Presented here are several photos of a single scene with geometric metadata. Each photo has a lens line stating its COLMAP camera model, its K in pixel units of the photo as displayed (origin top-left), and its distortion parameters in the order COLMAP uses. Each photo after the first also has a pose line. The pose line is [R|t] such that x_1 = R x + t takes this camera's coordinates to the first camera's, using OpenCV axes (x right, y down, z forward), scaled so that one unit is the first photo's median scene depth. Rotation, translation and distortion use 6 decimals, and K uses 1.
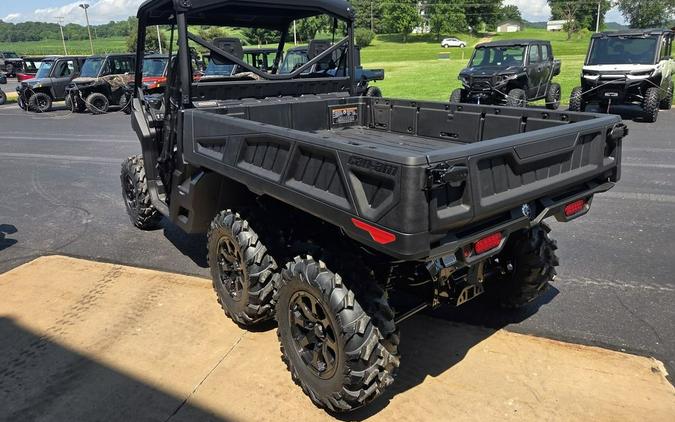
lens RADIAL K [[447.2, 0, 318.1], [0, 447.2, 176.4], [0, 0, 1]] dist [0.066432, -0.048100]
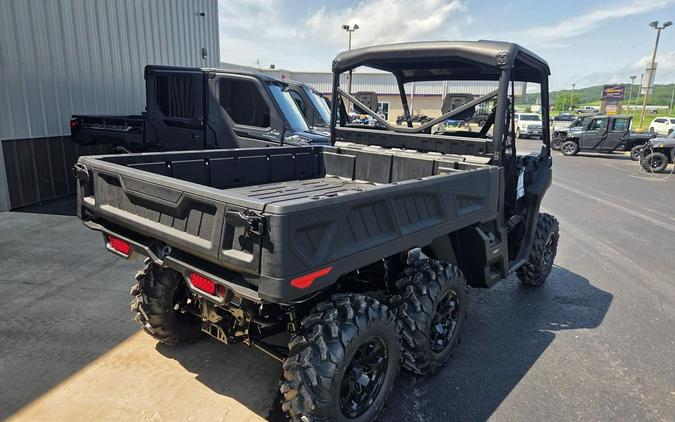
lens RADIAL K [[460.9, 0, 334.3], [0, 460.9, 202.1], [0, 0, 1]] dist [0.063318, -0.054268]
pose [[0.230084, 0.221873, -0.947541, 0.680281], [-0.291634, 0.944636, 0.150378, -0.136148], [0.928446, 0.241735, 0.282051, 0.459687]]
